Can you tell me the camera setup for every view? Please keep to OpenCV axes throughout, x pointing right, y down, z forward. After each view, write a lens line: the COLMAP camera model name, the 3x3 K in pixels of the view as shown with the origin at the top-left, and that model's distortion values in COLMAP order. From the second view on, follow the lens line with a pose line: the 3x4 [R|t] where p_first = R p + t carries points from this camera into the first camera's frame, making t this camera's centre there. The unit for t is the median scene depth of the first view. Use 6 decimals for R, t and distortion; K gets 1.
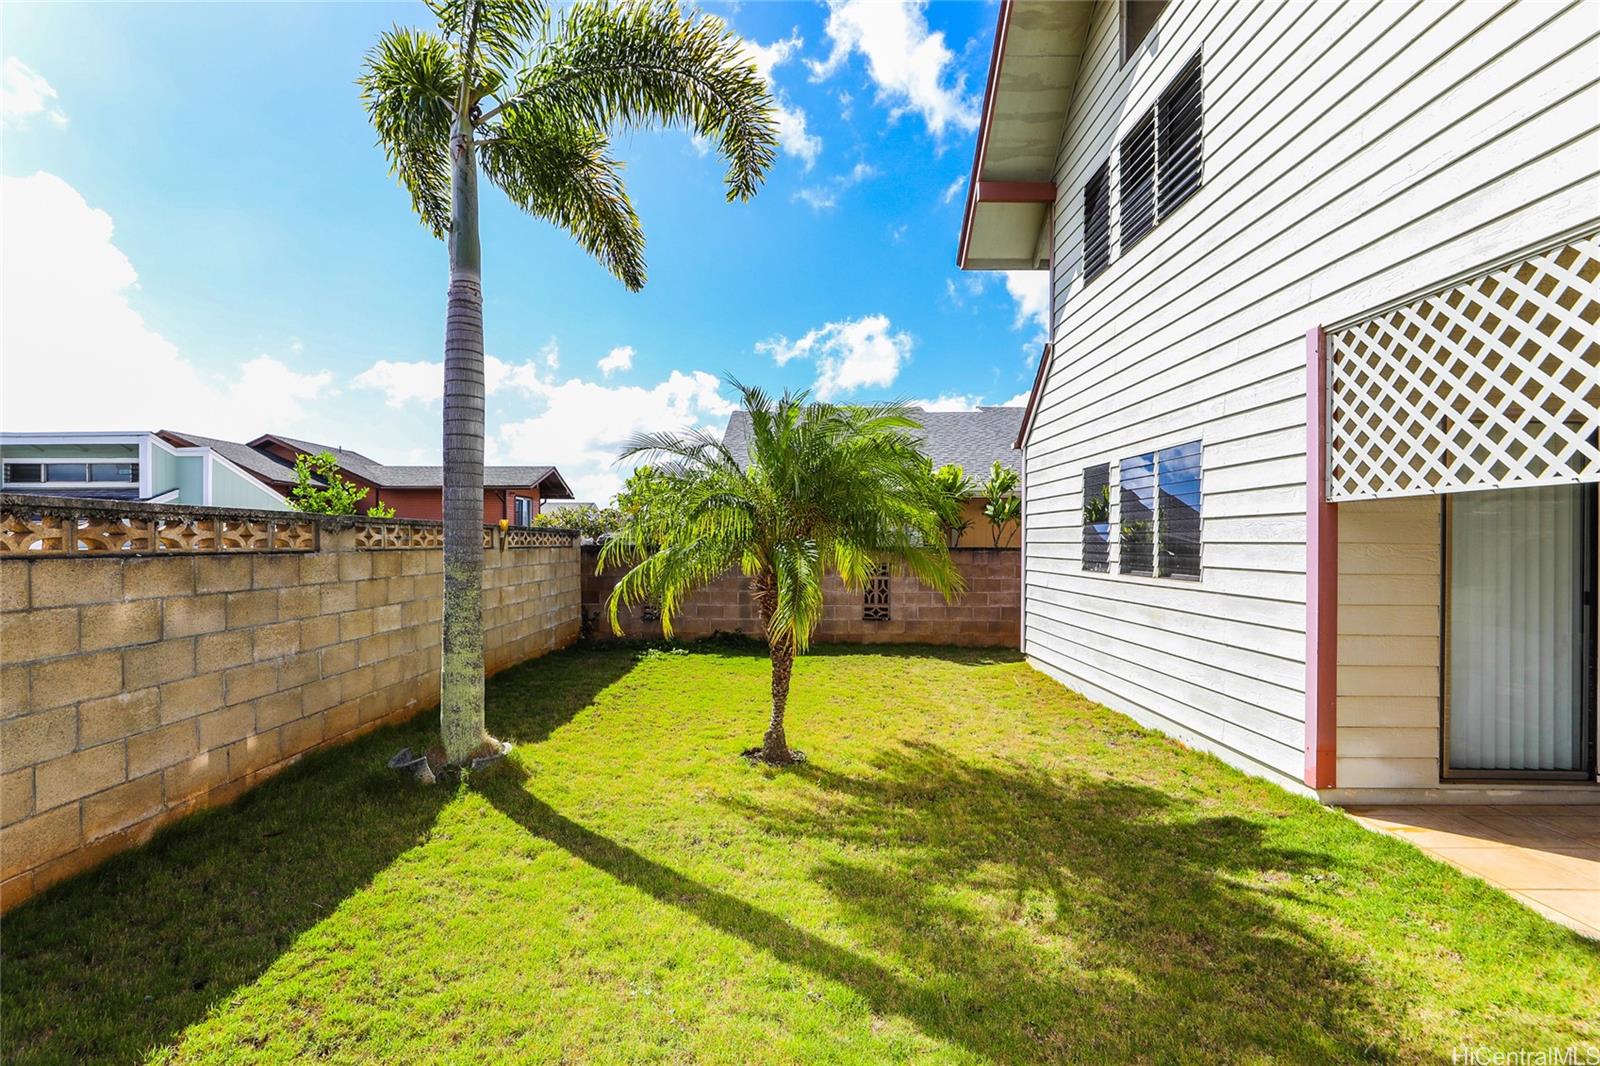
lens RADIAL K [[733.4, 0, 799.5], [0, 733.4, 532.1], [0, 0, 1]] dist [-0.001984, -0.000197]
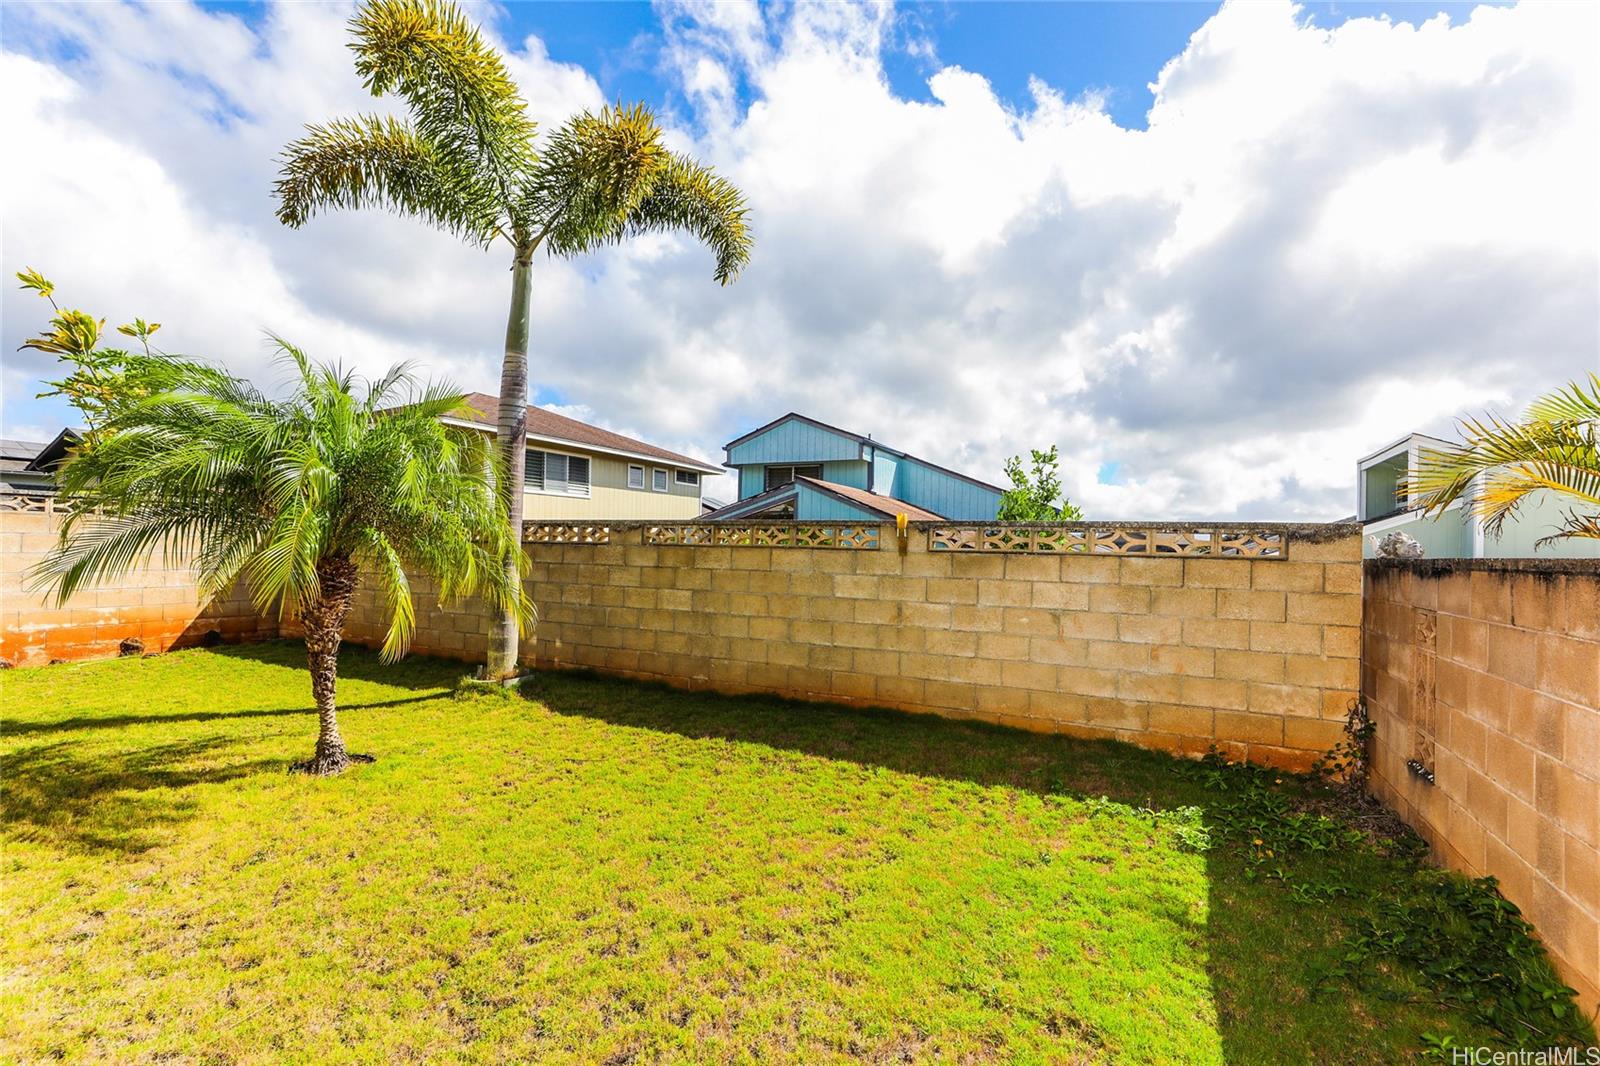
lens RADIAL K [[733.4, 0, 800.4], [0, 733.4, 538.2], [0, 0, 1]] dist [-0.001984, -0.000197]
pose [[-0.435778, -0.008135, -0.900018, 0.541439], [-0.007704, 0.999956, -0.005307, 0.018458], [0.900021, 0.004621, -0.435821, 1.959448]]
